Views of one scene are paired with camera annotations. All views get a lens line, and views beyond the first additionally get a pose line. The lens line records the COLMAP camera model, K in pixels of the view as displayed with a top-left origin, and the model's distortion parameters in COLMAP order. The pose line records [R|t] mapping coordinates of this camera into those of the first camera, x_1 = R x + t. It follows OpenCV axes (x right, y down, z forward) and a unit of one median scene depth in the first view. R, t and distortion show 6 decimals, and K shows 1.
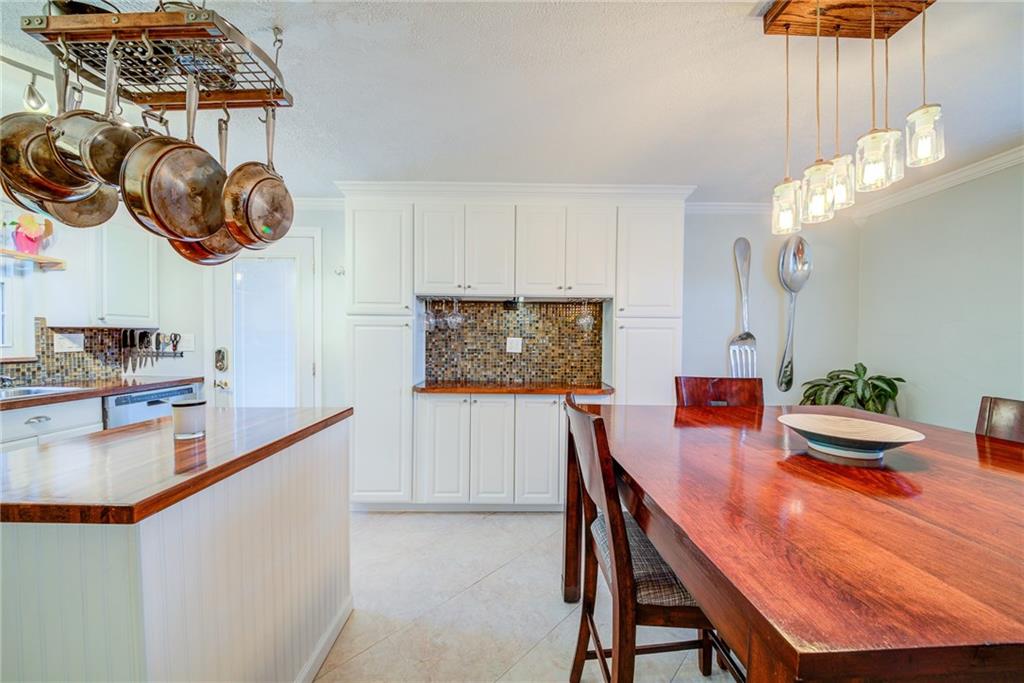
lens RADIAL K [[359.3, 0, 538.2], [0, 359.3, 341.5], [0, 0, 1]] dist [0.008899, -0.012040]
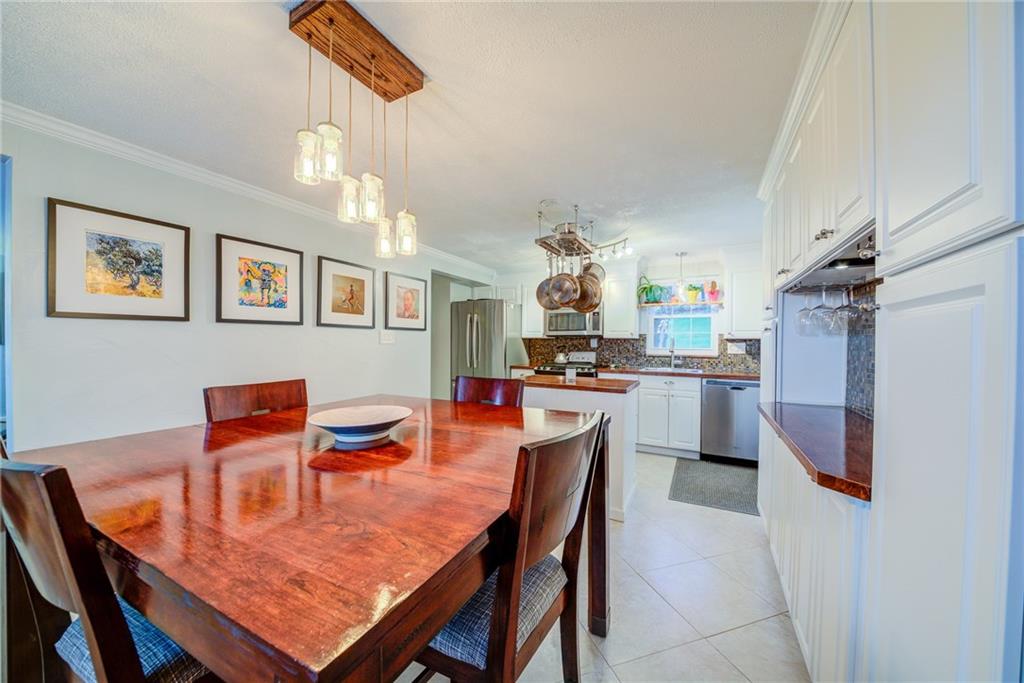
lens RADIAL K [[358.0, 0, 512.8], [0, 358.0, 344.5], [0, 0, 1]] dist [0.010011, -0.011252]
pose [[-0.482506, -0.001594, -0.875891, 0.597788], [-0.020195, 0.999753, 0.009305, -0.007834], [0.875660, 0.022179, -0.482419, 0.795554]]
